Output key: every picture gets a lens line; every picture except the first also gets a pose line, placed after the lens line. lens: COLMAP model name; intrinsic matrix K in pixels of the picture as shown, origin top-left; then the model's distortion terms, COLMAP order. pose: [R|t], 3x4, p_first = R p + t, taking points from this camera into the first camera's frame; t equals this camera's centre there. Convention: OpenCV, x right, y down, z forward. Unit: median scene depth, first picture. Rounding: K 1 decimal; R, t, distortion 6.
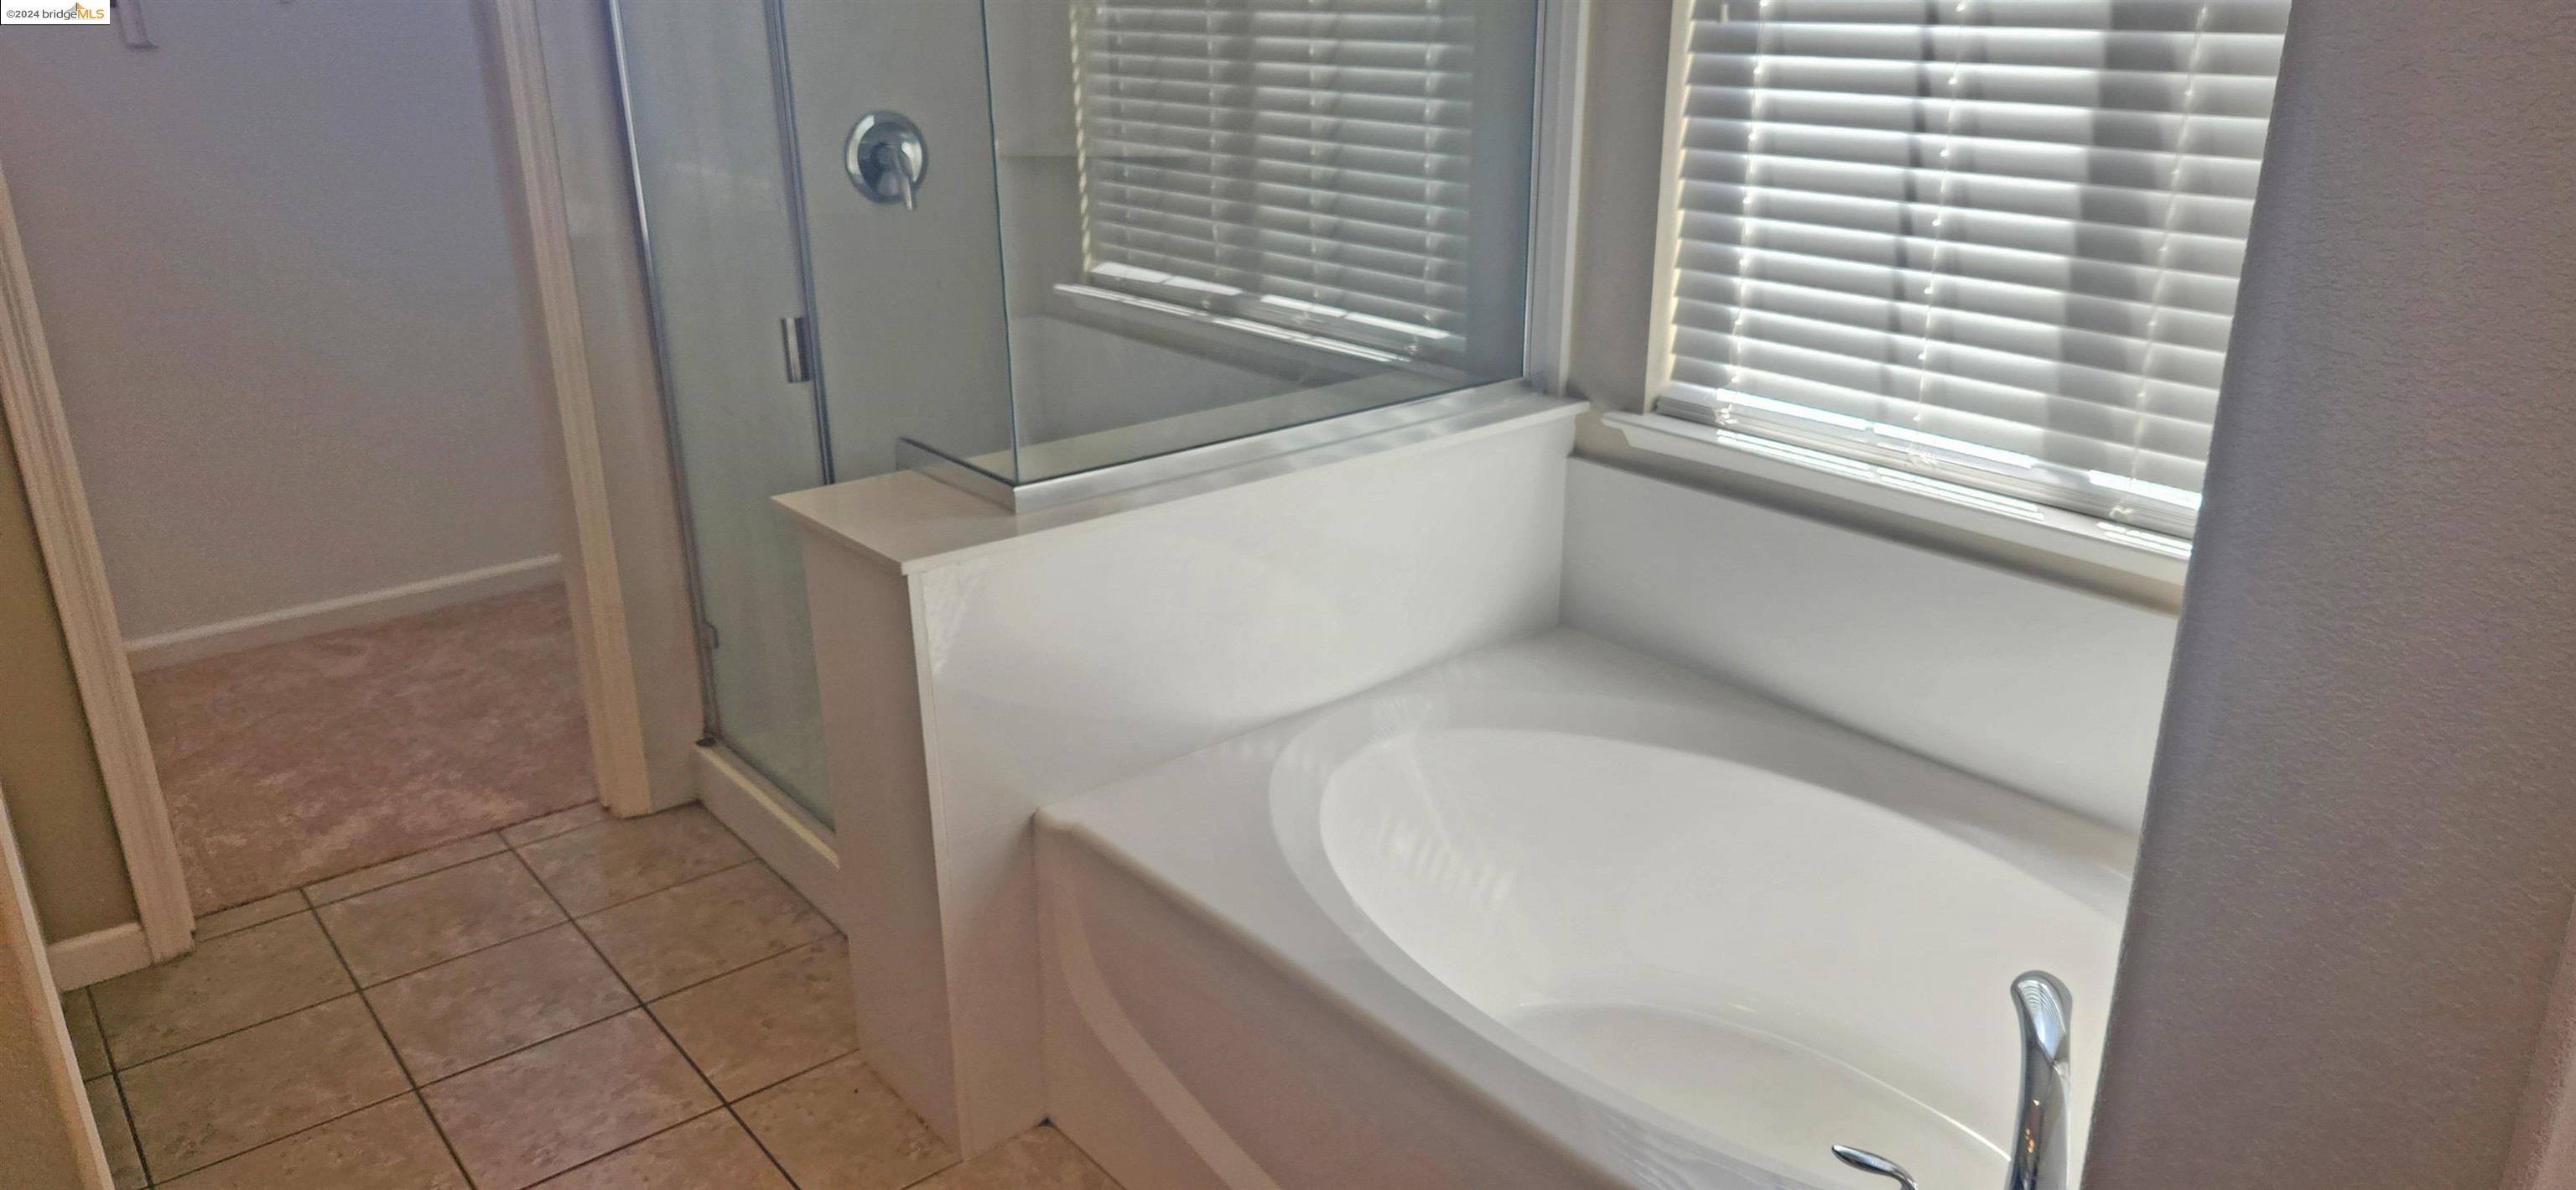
lens RADIAL K [[1737.2, 0, 1266.9], [0, 1737.2, 614.3], [0, 0, 1]] dist [0.018793, -0.007060]
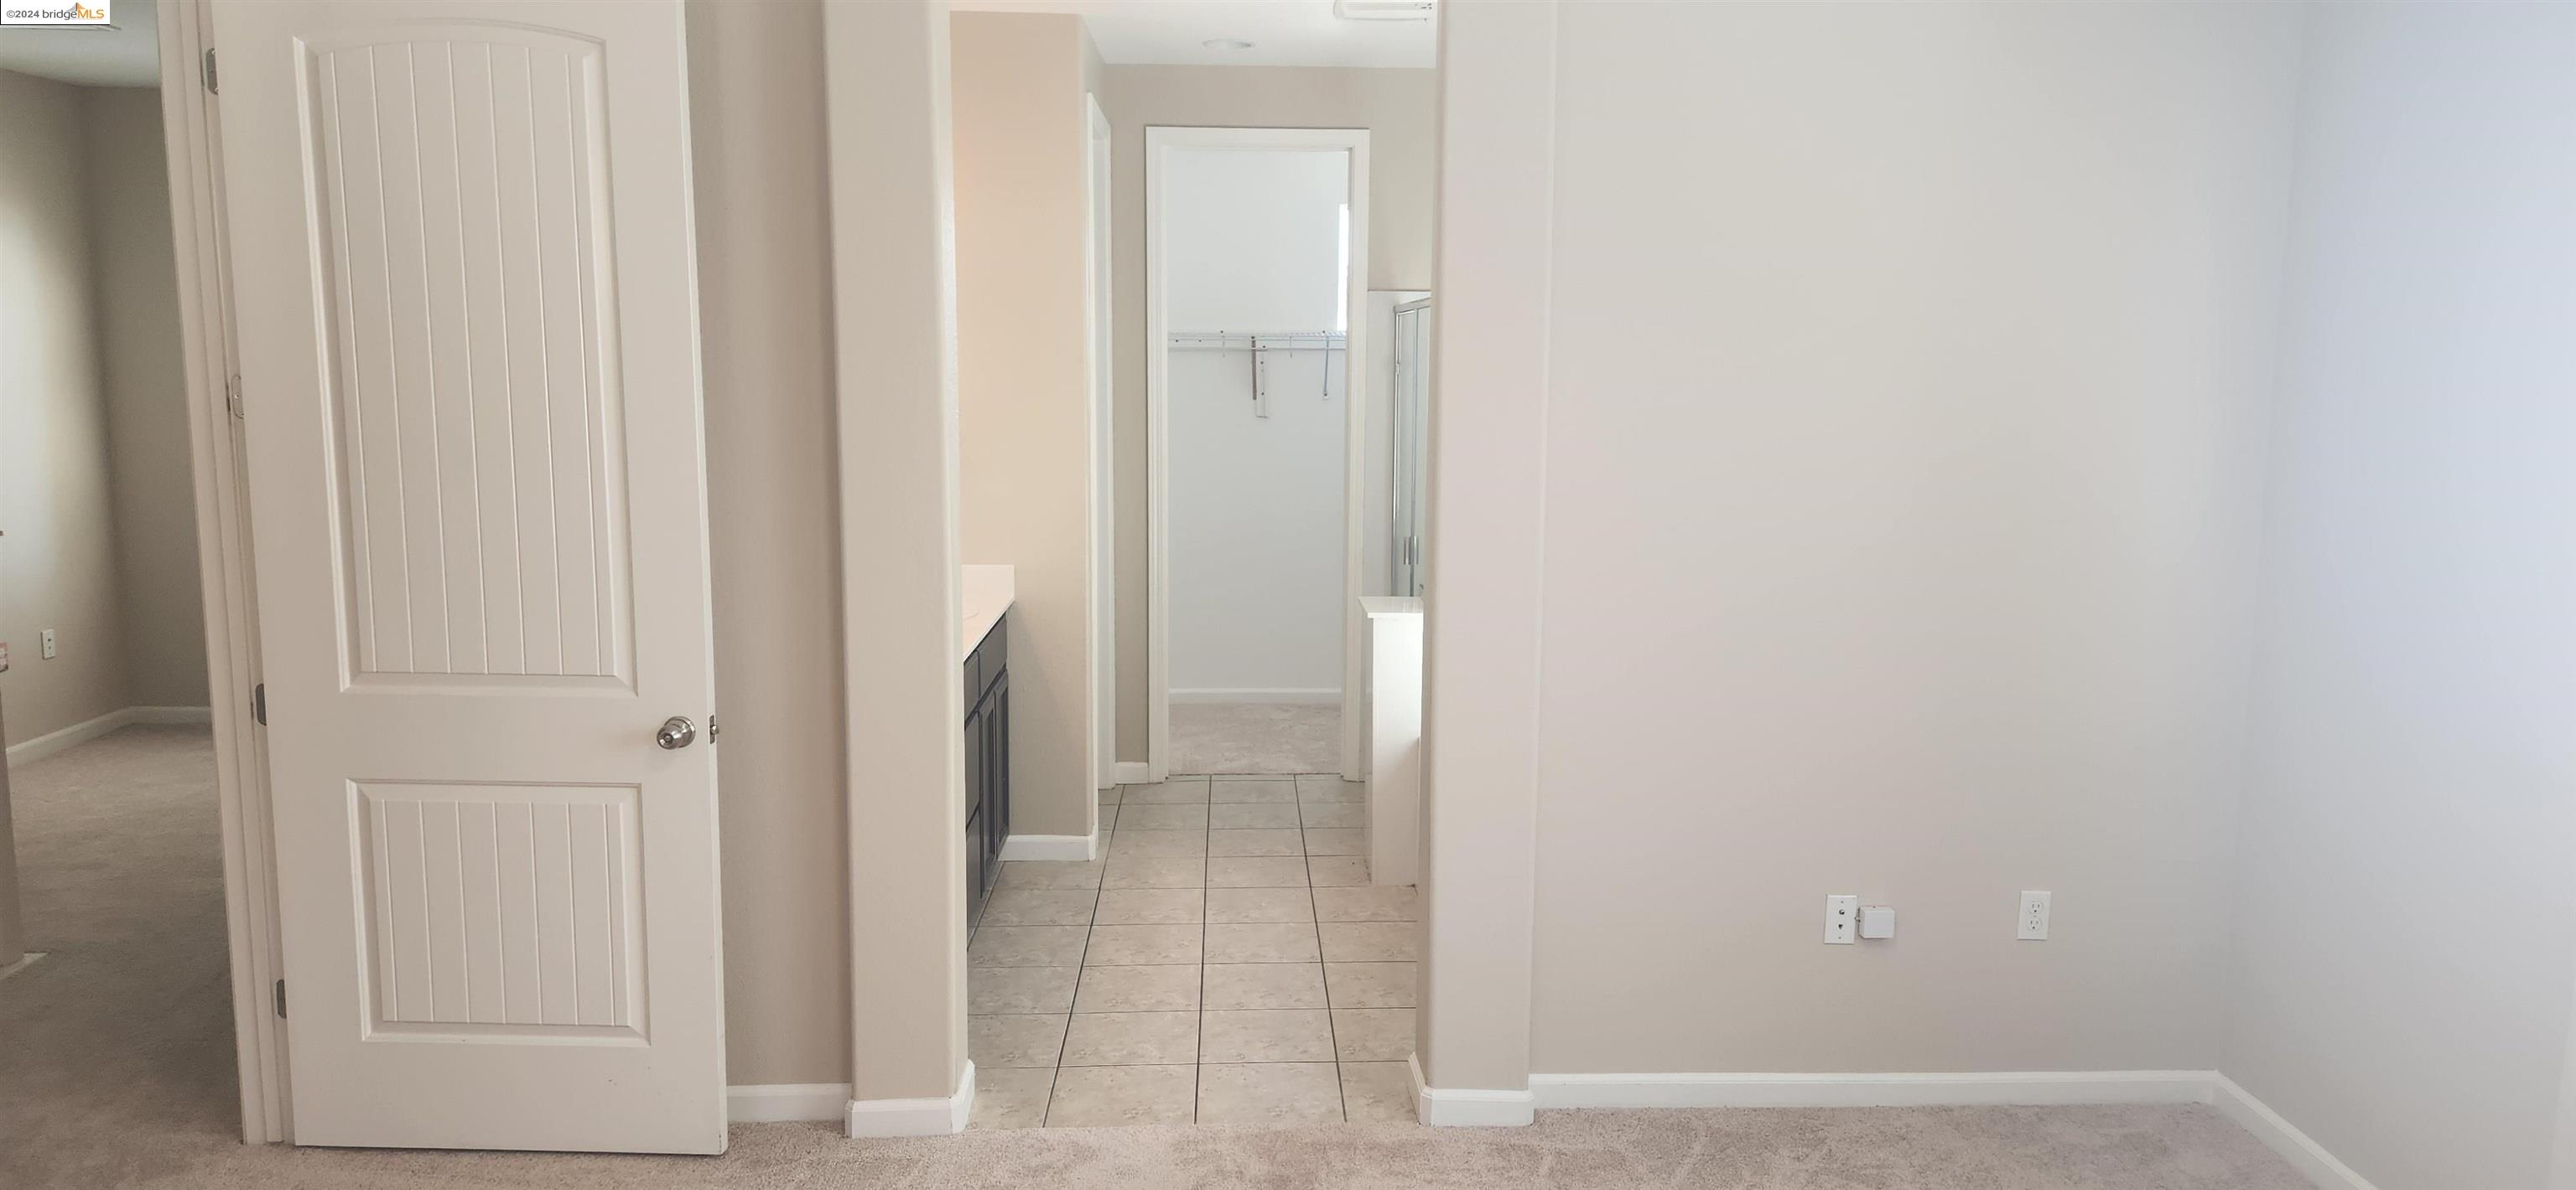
lens RADIAL K [[1737.2, 0, 1285.1], [0, 1737.2, 593.2], [0, 0, 1]] dist [0.018793, -0.007060]
pose [[0.791931, 0.090542, -0.603860, 0.861017], [-0.218370, 0.965537, -0.141610, 0.229707], [0.570227, 0.244011, 0.784410, -0.765617]]
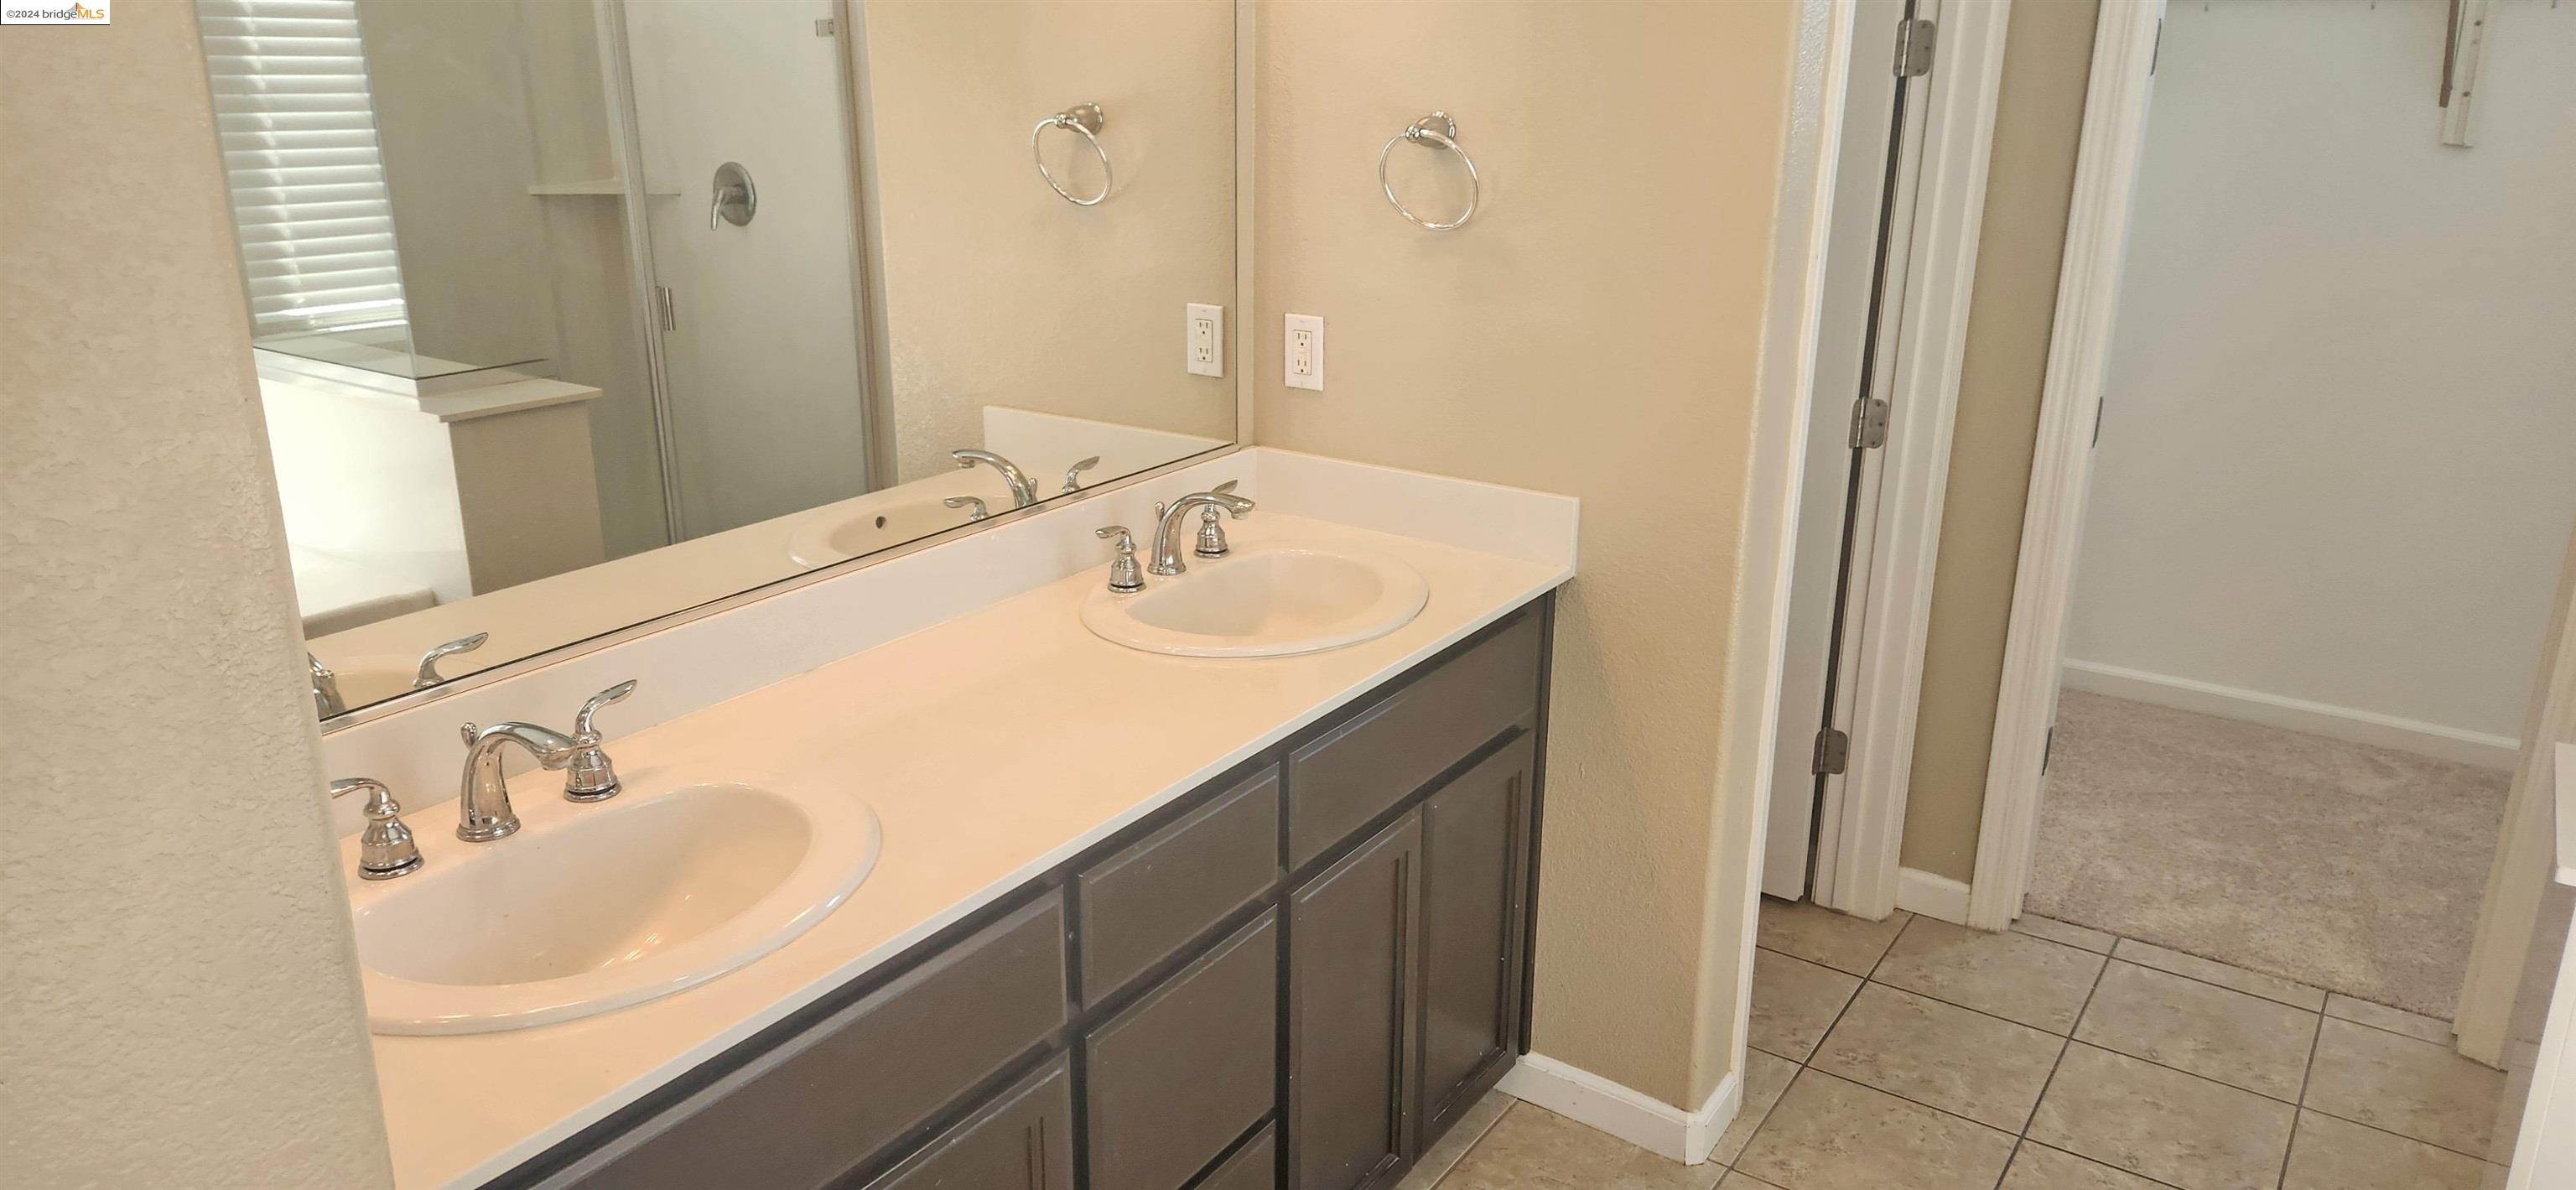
lens RADIAL K [[1737.2, 0, 1283.3], [0, 1737.2, 581.8], [0, 0, 1]] dist [0.018793, -0.007060]
pose [[0.268986, 0.287764, -0.919151, 0.208916], [-0.345235, 0.919716, 0.186909, -0.060242], [0.899144, 0.267047, 0.346737, 0.137889]]
